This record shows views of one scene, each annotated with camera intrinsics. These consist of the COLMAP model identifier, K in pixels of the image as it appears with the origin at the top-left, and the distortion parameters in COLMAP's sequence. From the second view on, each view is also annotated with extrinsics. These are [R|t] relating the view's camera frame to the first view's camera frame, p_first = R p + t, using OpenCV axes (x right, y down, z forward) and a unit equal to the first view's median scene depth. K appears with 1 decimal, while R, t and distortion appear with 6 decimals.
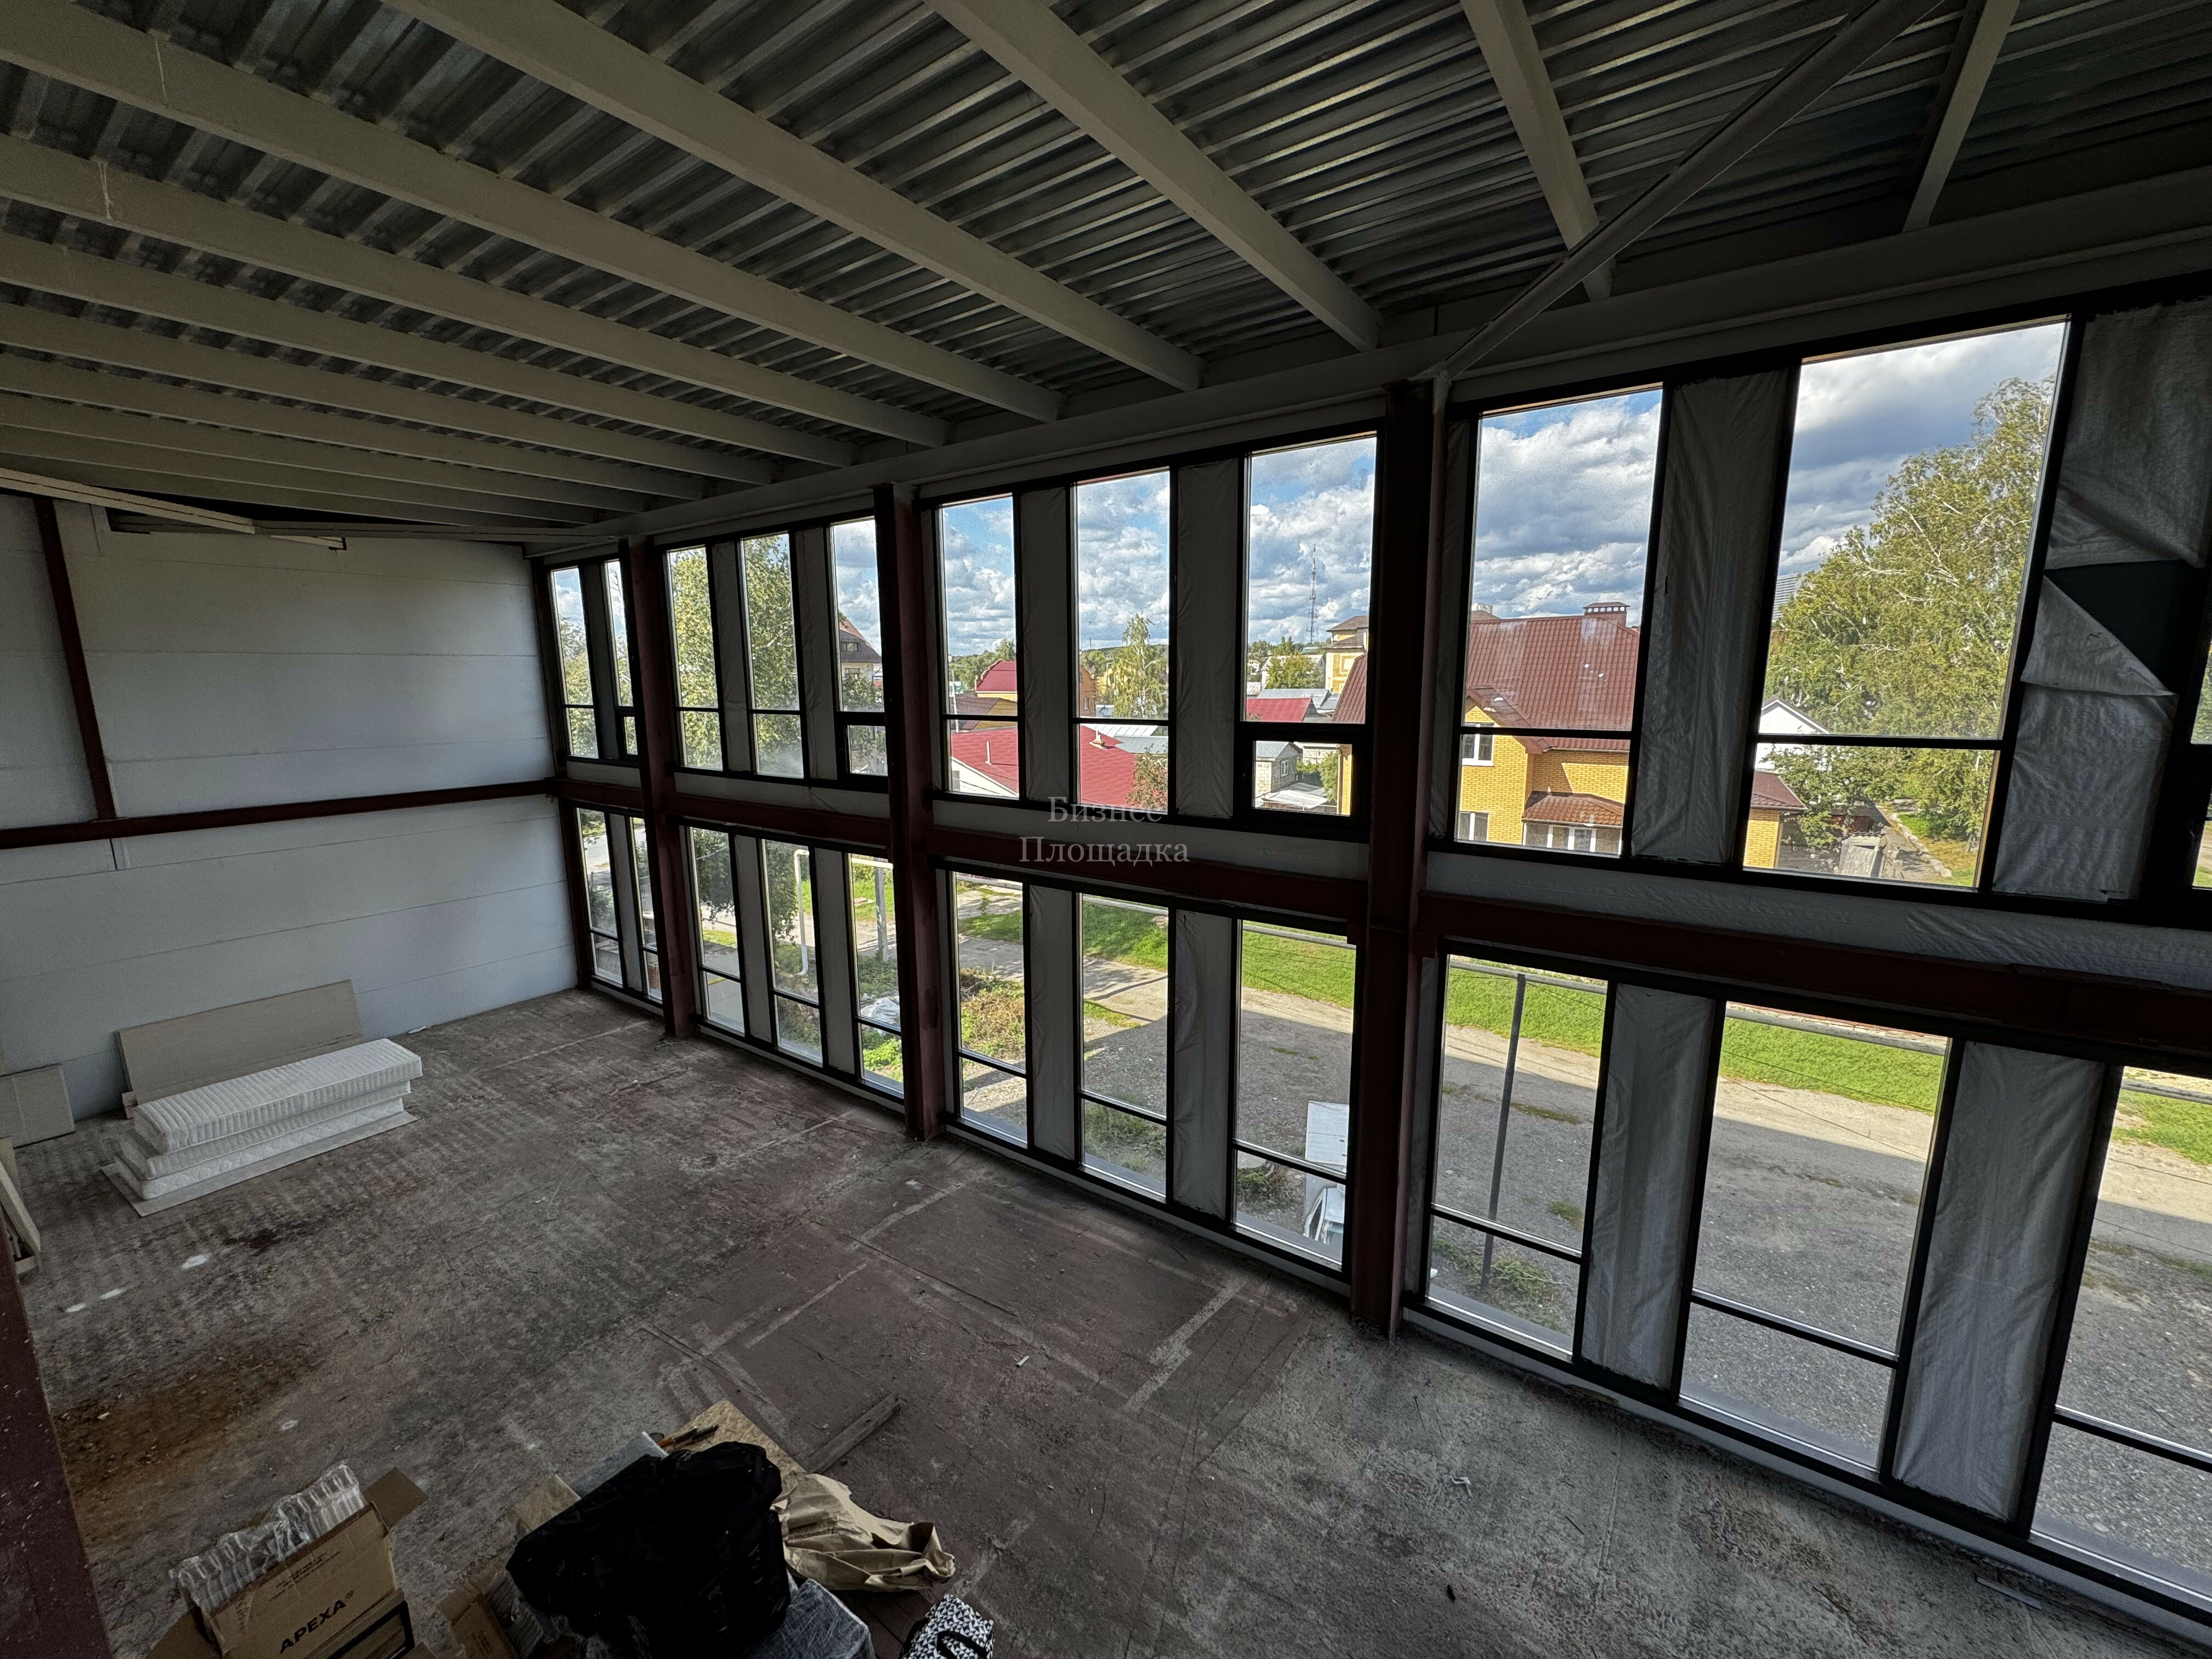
lens RADIAL K [[878.8, 0, 1116.9], [0, 878.8, 832.9], [0, 0, 1]] dist [-0.003812, 0.000450]
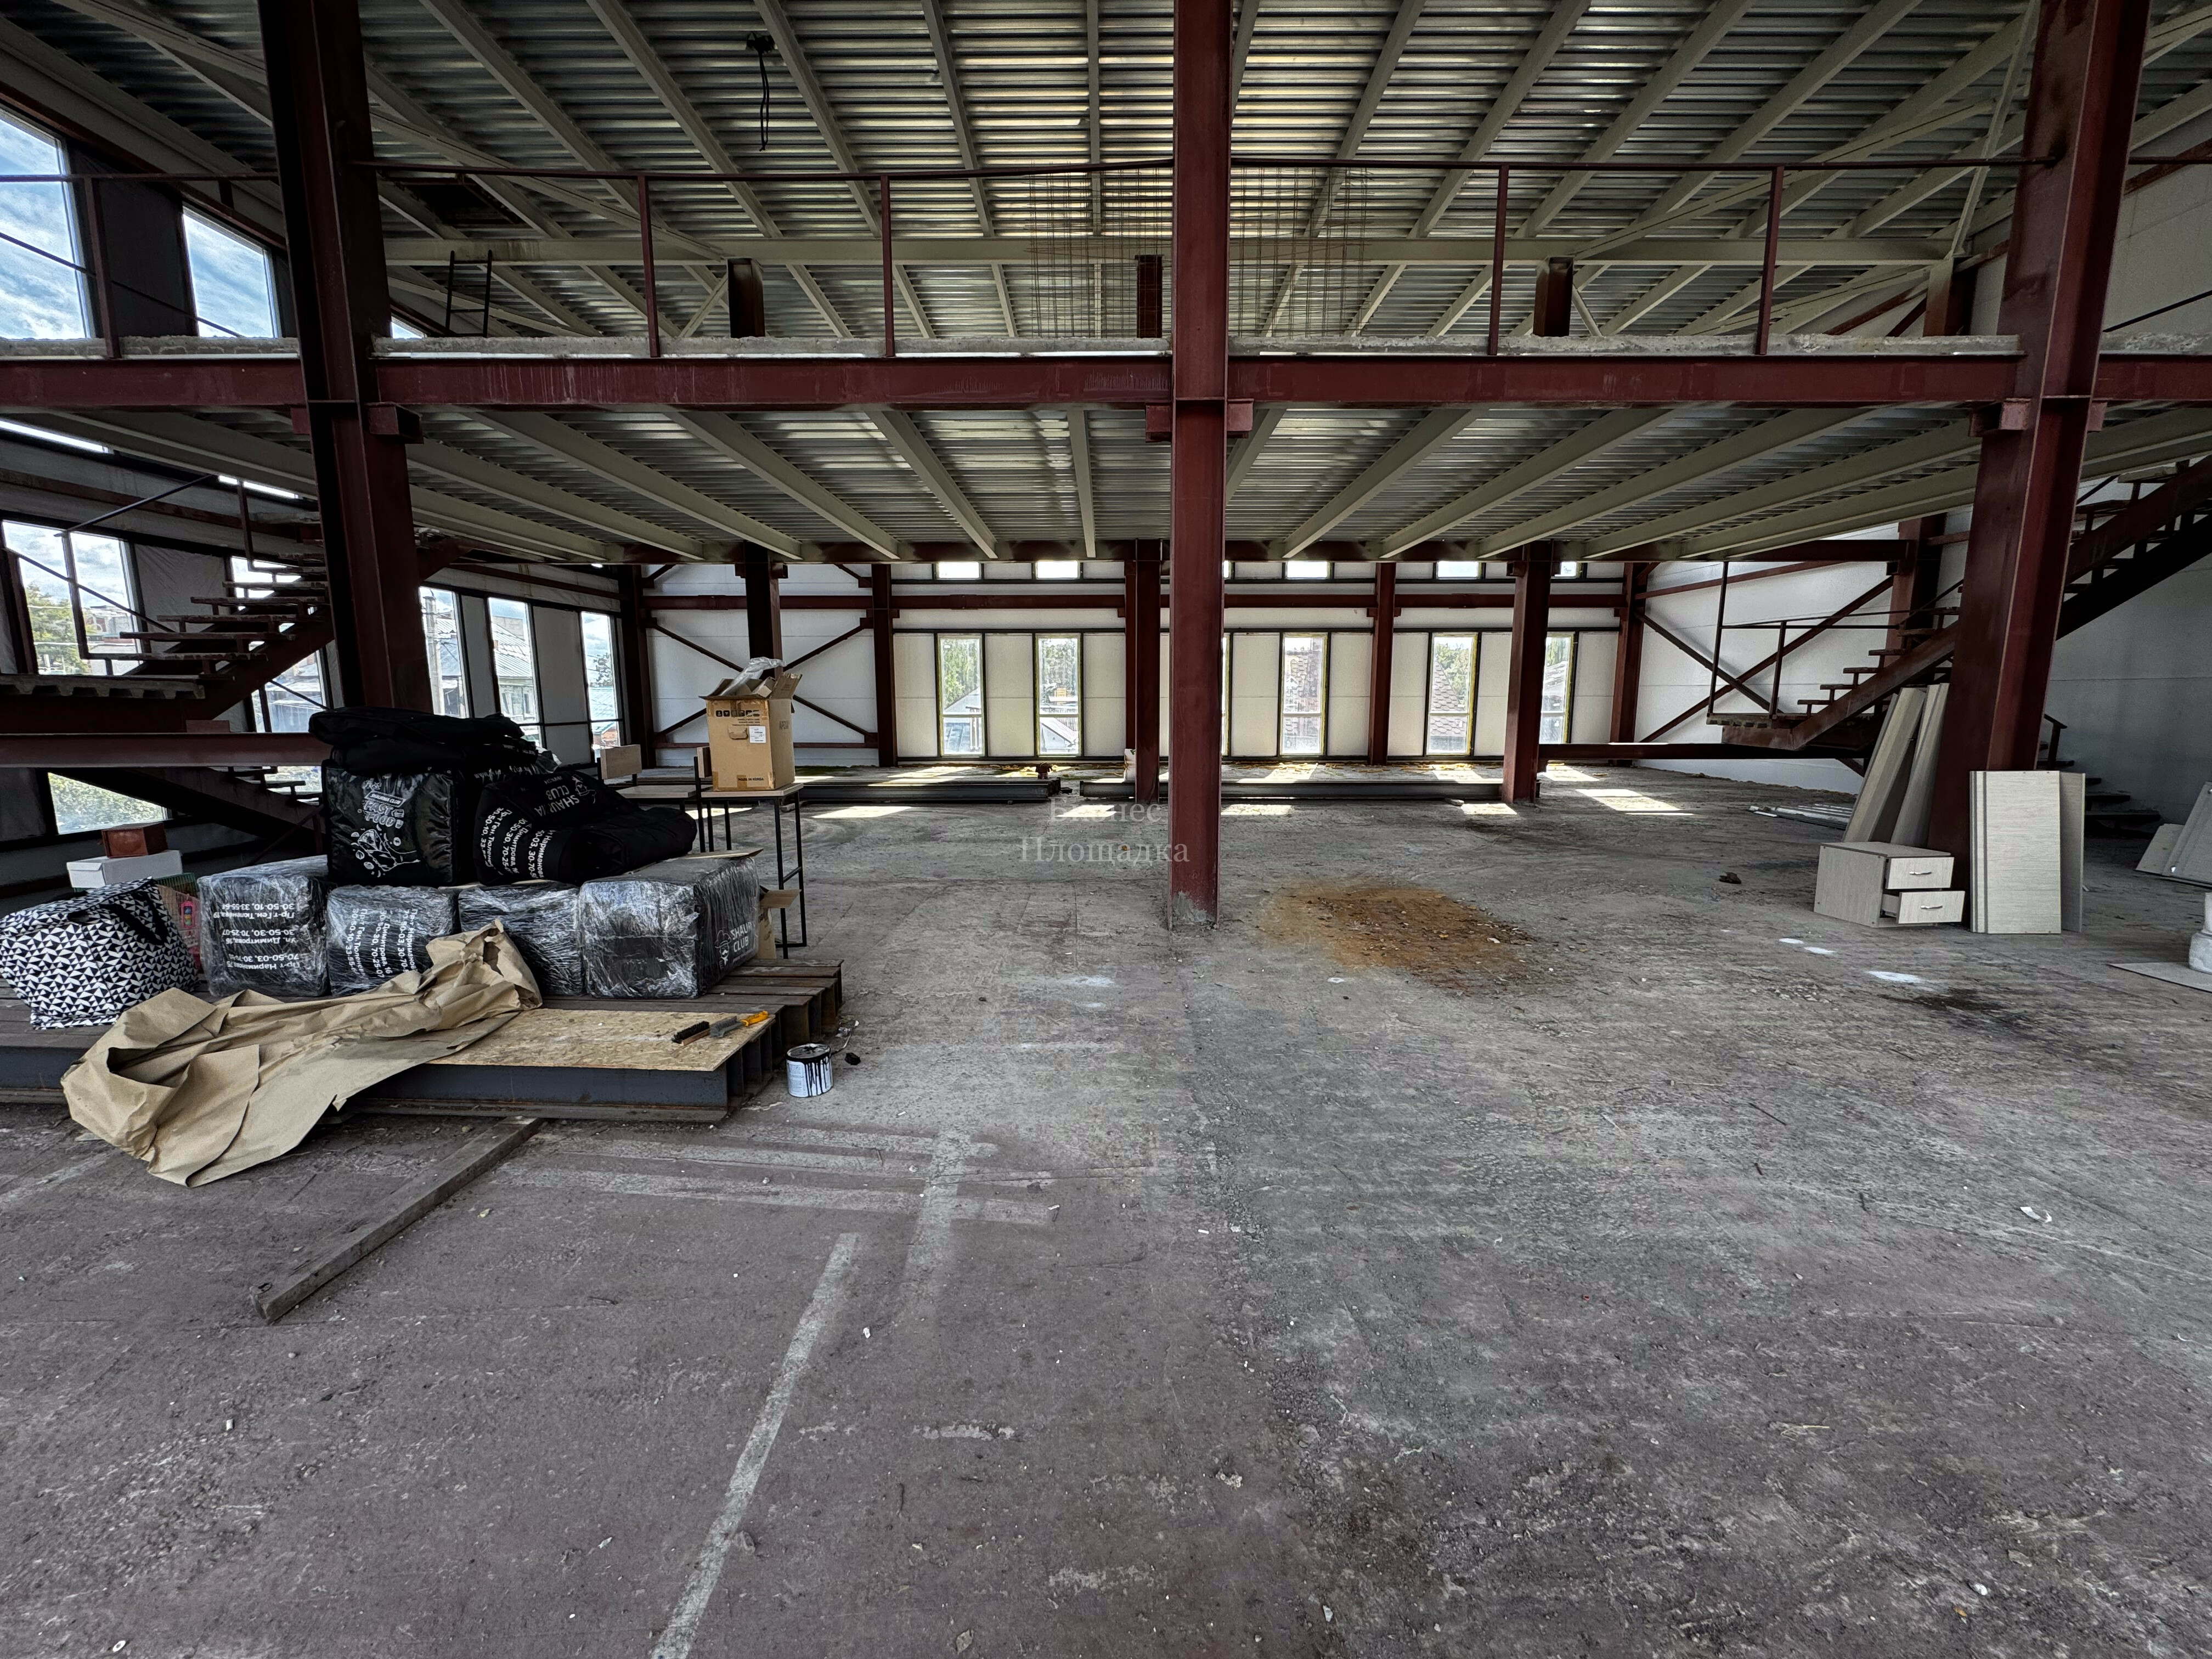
lens RADIAL K [[878.8, 0, 1106.5], [0, 878.8, 835.1], [0, 0, 1]] dist [-0.003812, 0.000450]
pose [[-0.816599, 0.099207, -0.568616, -0.191490], [-0.092165, 0.950069, 0.298119, 0.185745], [0.569800, 0.295850, -0.766682, 0.777793]]
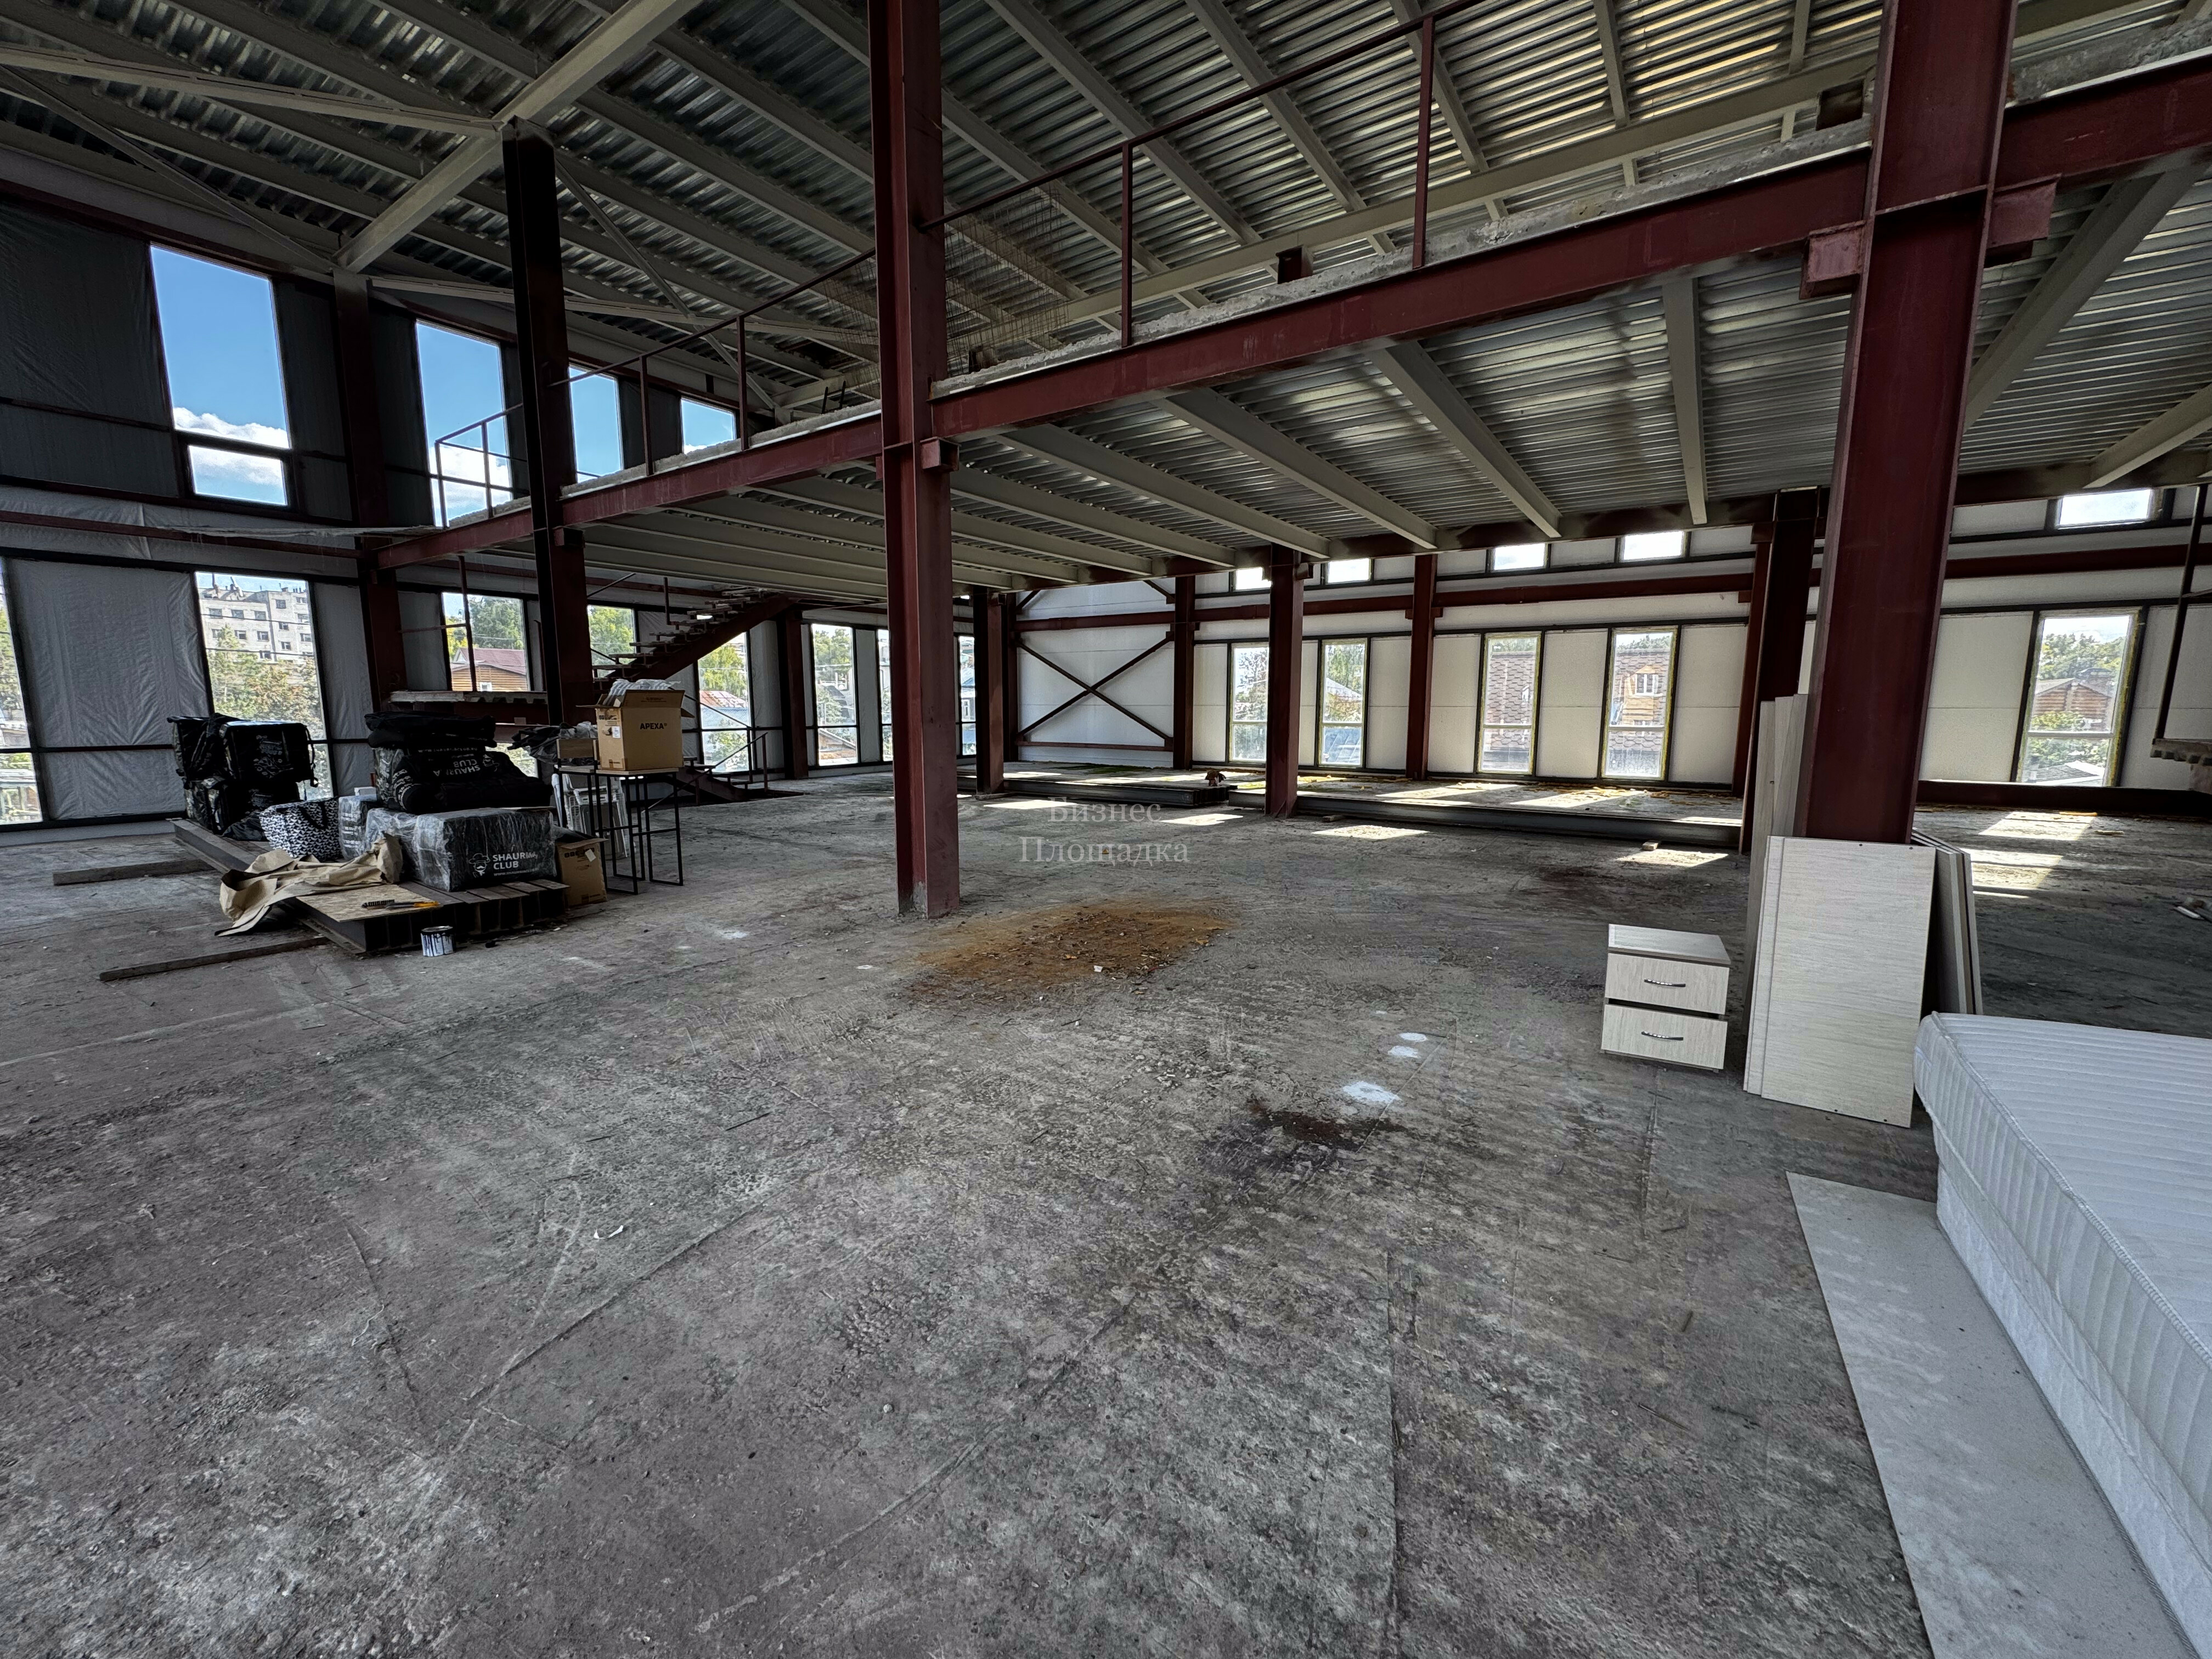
lens RADIAL K [[878.8, 0, 1110.6], [0, 878.8, 820.5], [0, 0, 1]] dist [-0.003812, 0.000450]
pose [[-0.999811, 0.006893, -0.018161, -0.632444], [0.001030, 0.952413, 0.304807, 0.152586], [0.019398, 0.304731, -0.952241, 0.957406]]
